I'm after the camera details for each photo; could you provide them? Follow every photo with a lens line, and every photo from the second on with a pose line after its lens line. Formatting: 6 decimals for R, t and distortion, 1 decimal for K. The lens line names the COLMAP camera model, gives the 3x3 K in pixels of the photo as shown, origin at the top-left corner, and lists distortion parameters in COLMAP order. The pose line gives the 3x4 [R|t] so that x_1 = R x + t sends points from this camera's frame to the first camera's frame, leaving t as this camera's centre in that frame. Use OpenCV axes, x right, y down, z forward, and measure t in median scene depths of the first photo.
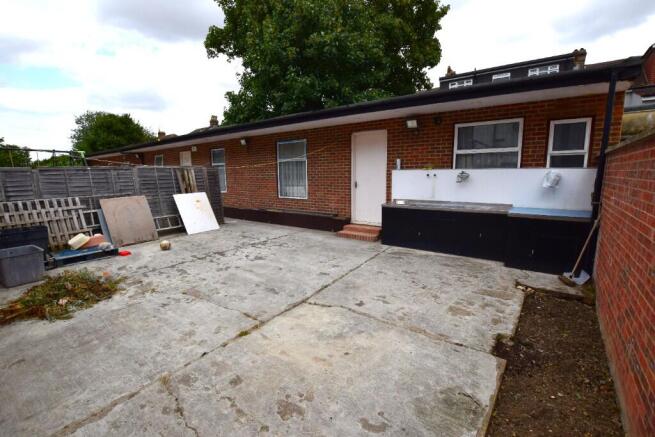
lens RADIAL K [[295.4, 0, 327.5], [0, 295.4, 218.5], [0, 0, 1]] dist [-0.024257, -0.000160]
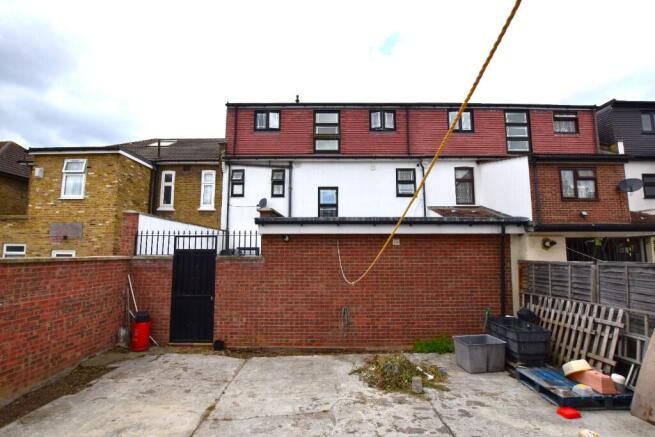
lens RADIAL K [[295.4, 0, 327.5], [0, 295.4, 218.5], [0, 0, 1]] dist [-0.024257, -0.000160]
pose [[-0.791259, -0.055878, -0.608923, 0.076145], [-0.081019, 0.996617, 0.013824, -0.289418], [0.606090, 0.060272, -0.793109, 1.374814]]
